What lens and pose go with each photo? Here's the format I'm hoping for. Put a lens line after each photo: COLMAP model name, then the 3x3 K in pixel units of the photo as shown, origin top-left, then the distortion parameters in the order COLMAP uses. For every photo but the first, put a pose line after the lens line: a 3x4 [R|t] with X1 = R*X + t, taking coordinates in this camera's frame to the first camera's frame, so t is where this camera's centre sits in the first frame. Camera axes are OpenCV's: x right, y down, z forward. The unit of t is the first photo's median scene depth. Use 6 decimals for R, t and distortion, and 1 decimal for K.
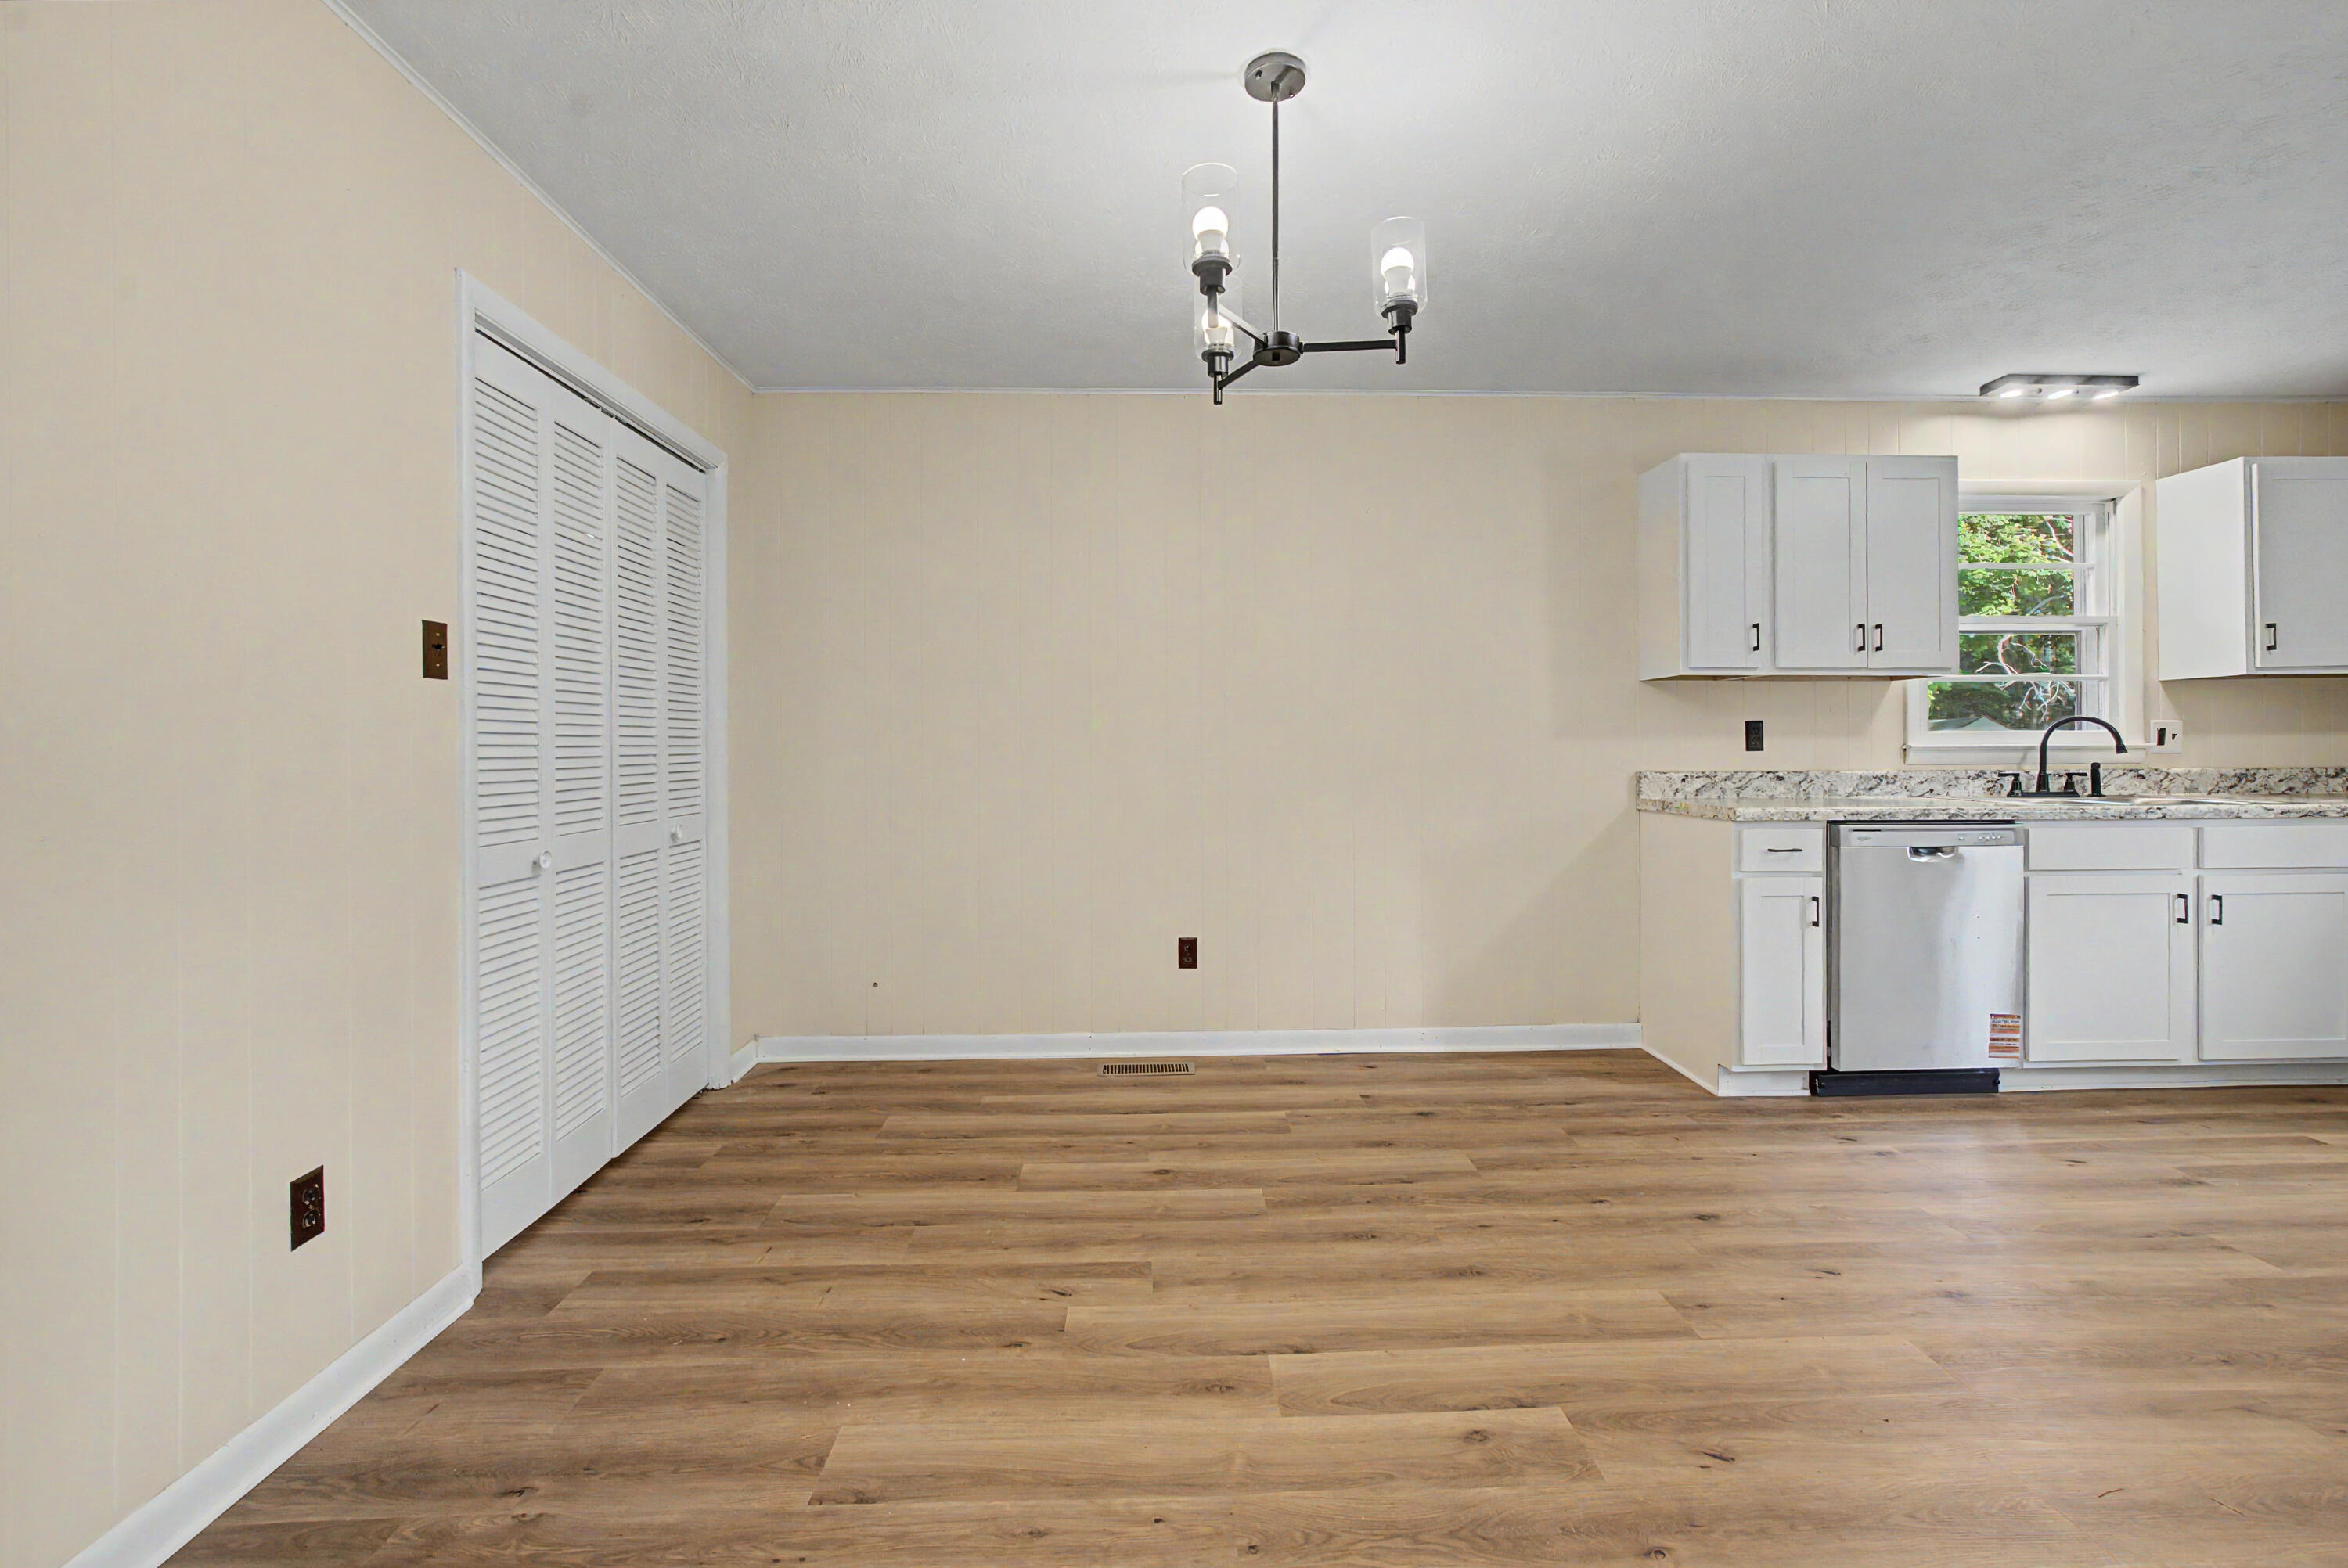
lens RADIAL K [[1008.1, 0, 1159.6], [0, 1008.1, 755.9], [0, 0, 1]] dist [-0.012751, 0.005181]
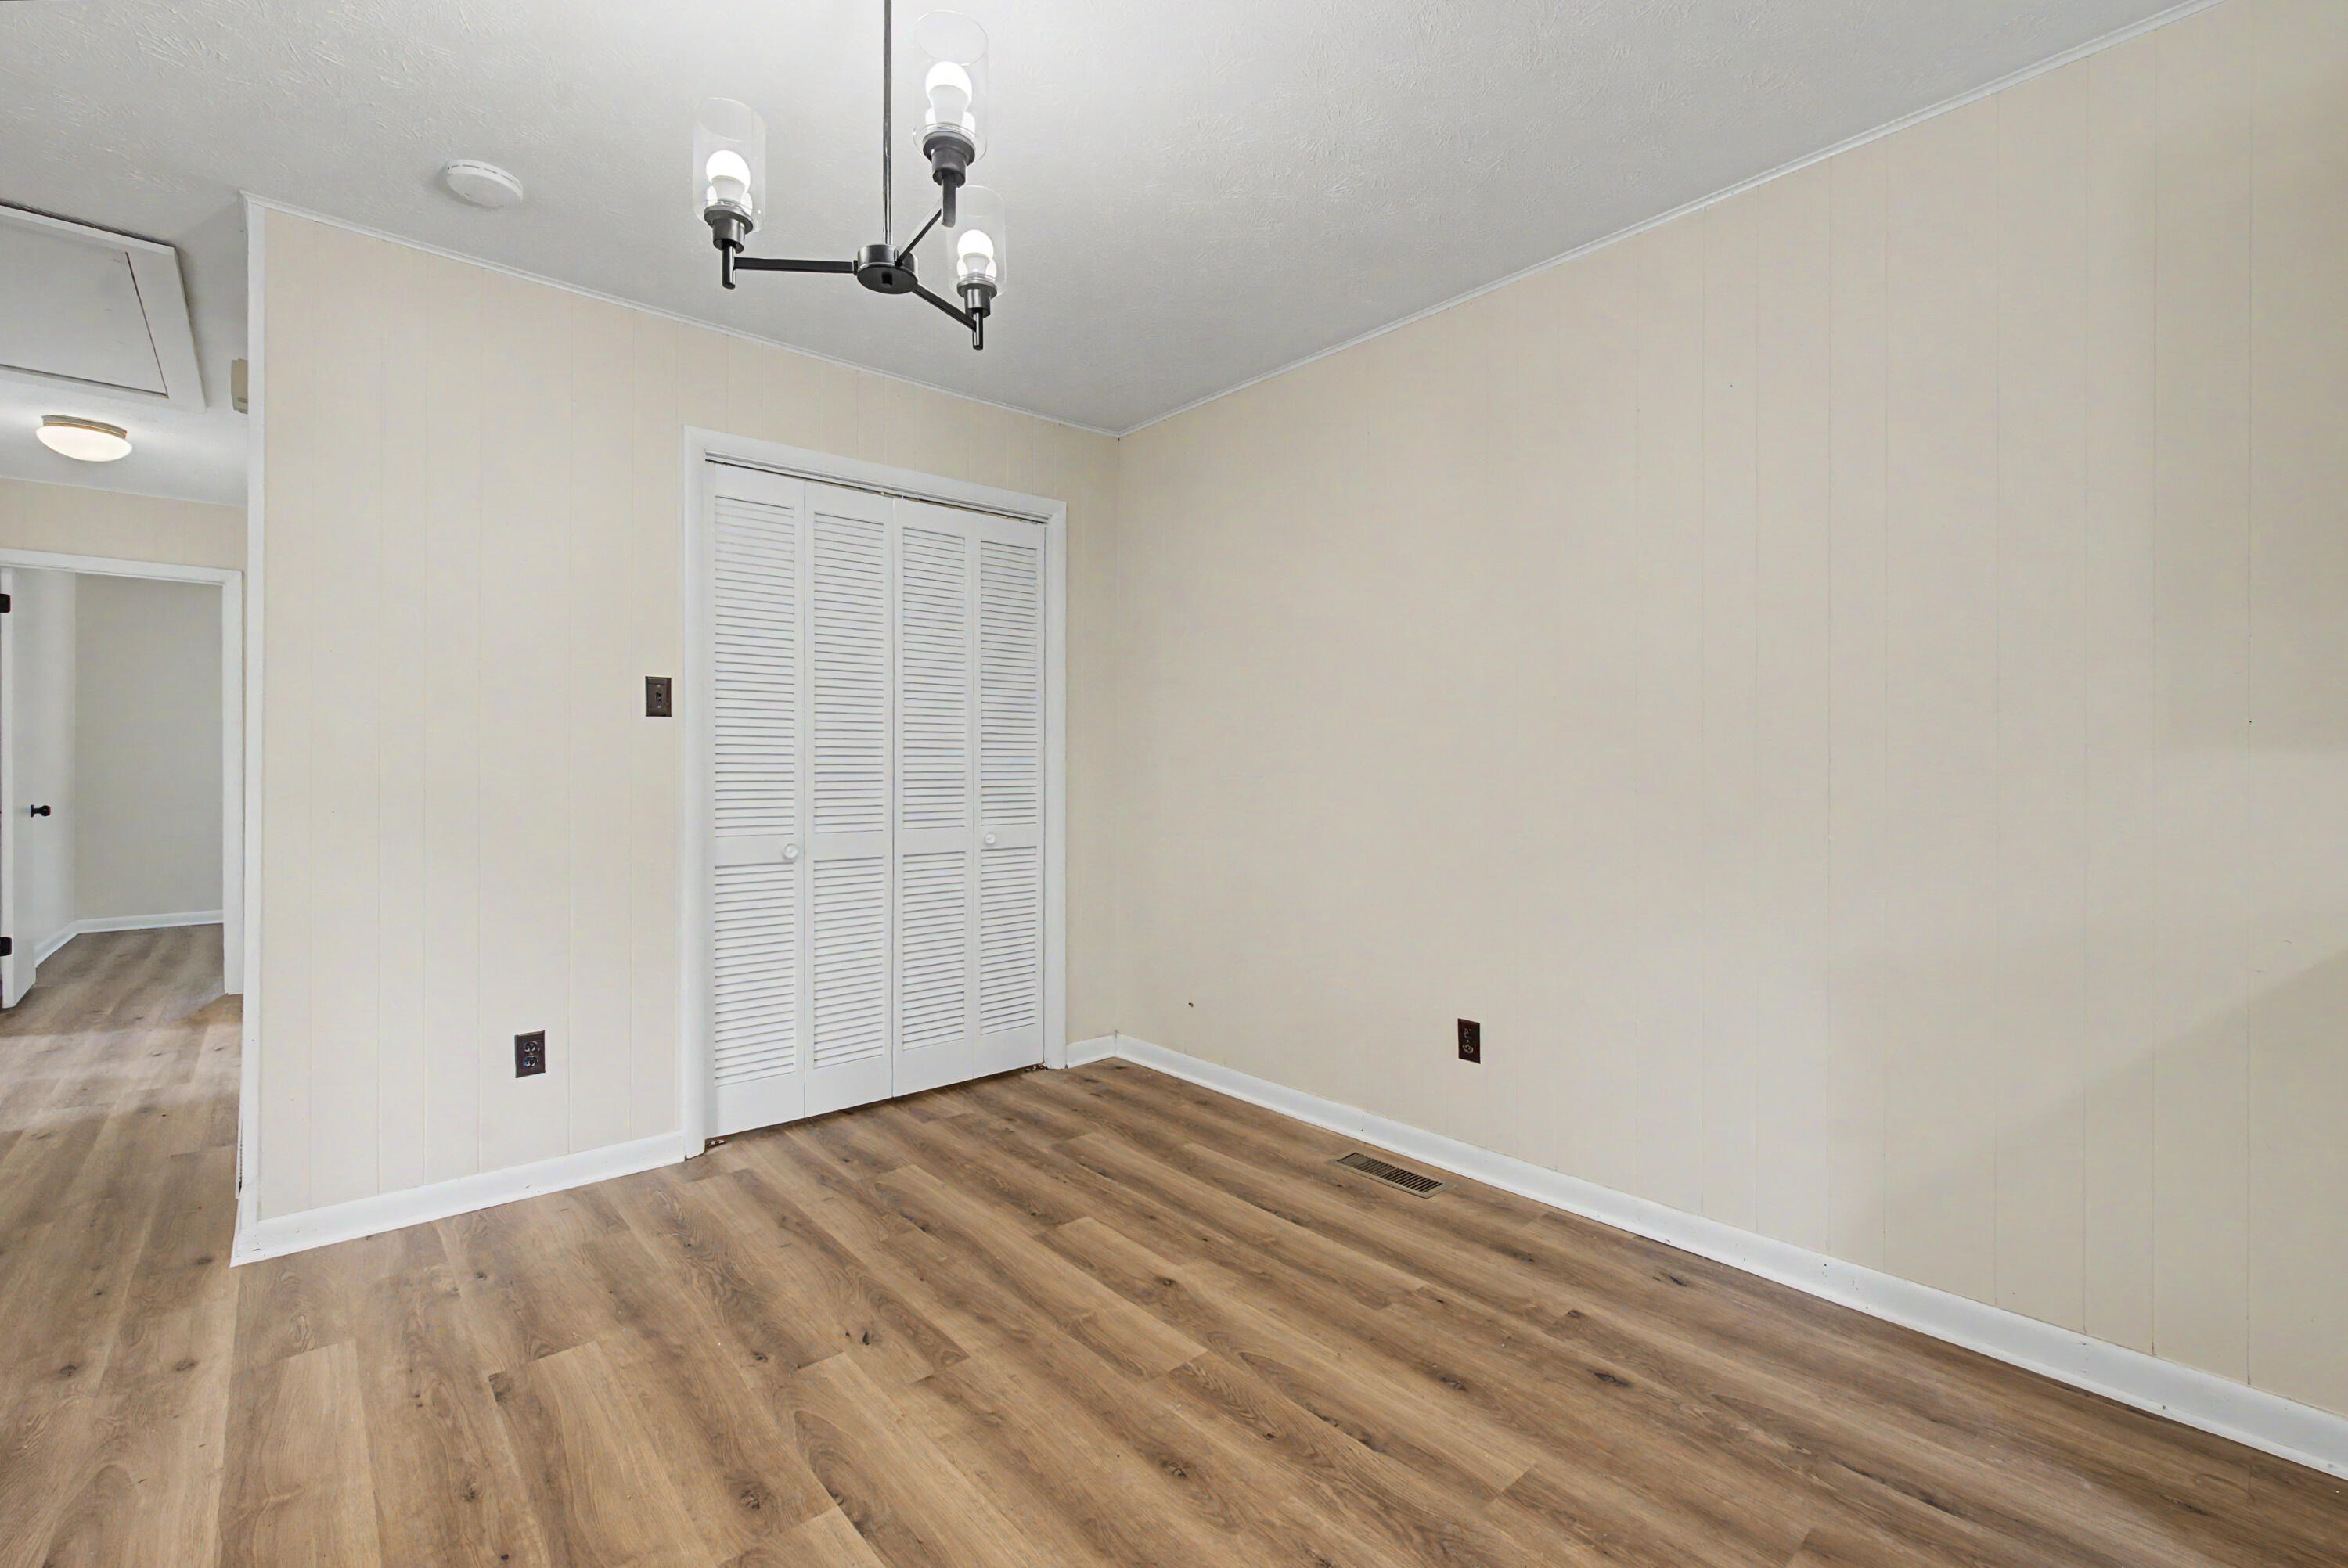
lens RADIAL K [[1008.1, 0, 1177.5], [0, 1008.1, 771.5], [0, 0, 1]] dist [-0.012751, 0.005181]
pose [[0.643301, 0.009794, -0.765550, 0.659466], [-0.010997, 0.999933, 0.003552, -0.008811], [0.765534, 0.006134, 0.643366, 0.491672]]
